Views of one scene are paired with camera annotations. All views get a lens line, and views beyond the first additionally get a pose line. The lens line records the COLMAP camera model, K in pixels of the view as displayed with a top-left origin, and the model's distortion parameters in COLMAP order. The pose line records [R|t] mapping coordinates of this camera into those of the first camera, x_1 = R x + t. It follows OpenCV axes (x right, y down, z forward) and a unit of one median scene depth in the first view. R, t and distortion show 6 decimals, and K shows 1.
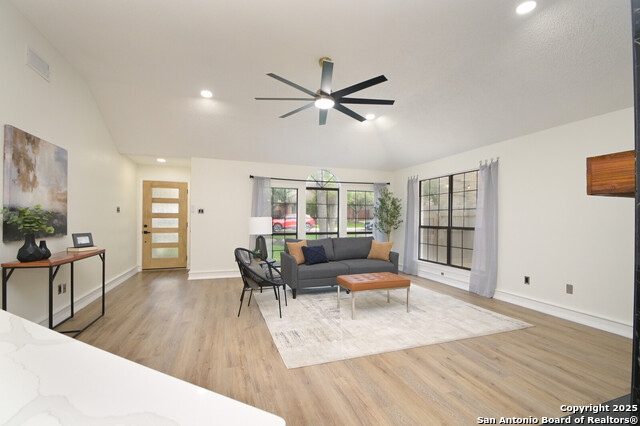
lens RADIAL K [[281.2, 0, 321.4], [0, 281.2, 216.9], [0, 0, 1]] dist [-0.001286, -0.002500]
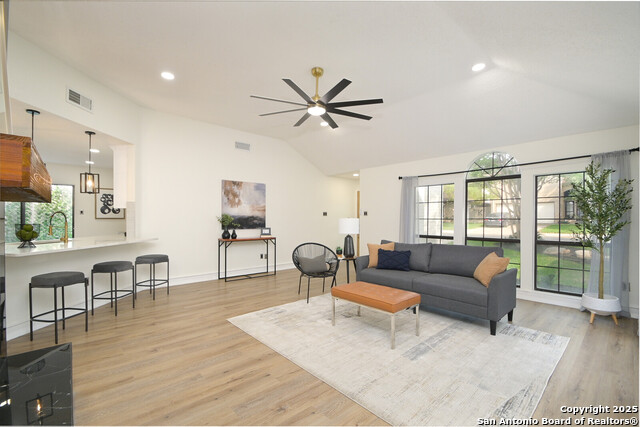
lens RADIAL K [[281.2, 0, 316.7], [0, 281.2, 218.2], [0, 0, 1]] dist [-0.001286, -0.002500]
pose [[0.384289, -0.004486, -0.923202, 1.083194], [0.004970, 0.999984, -0.002790, 0.003646], [0.923200, -0.003516, 0.384305, 0.646512]]
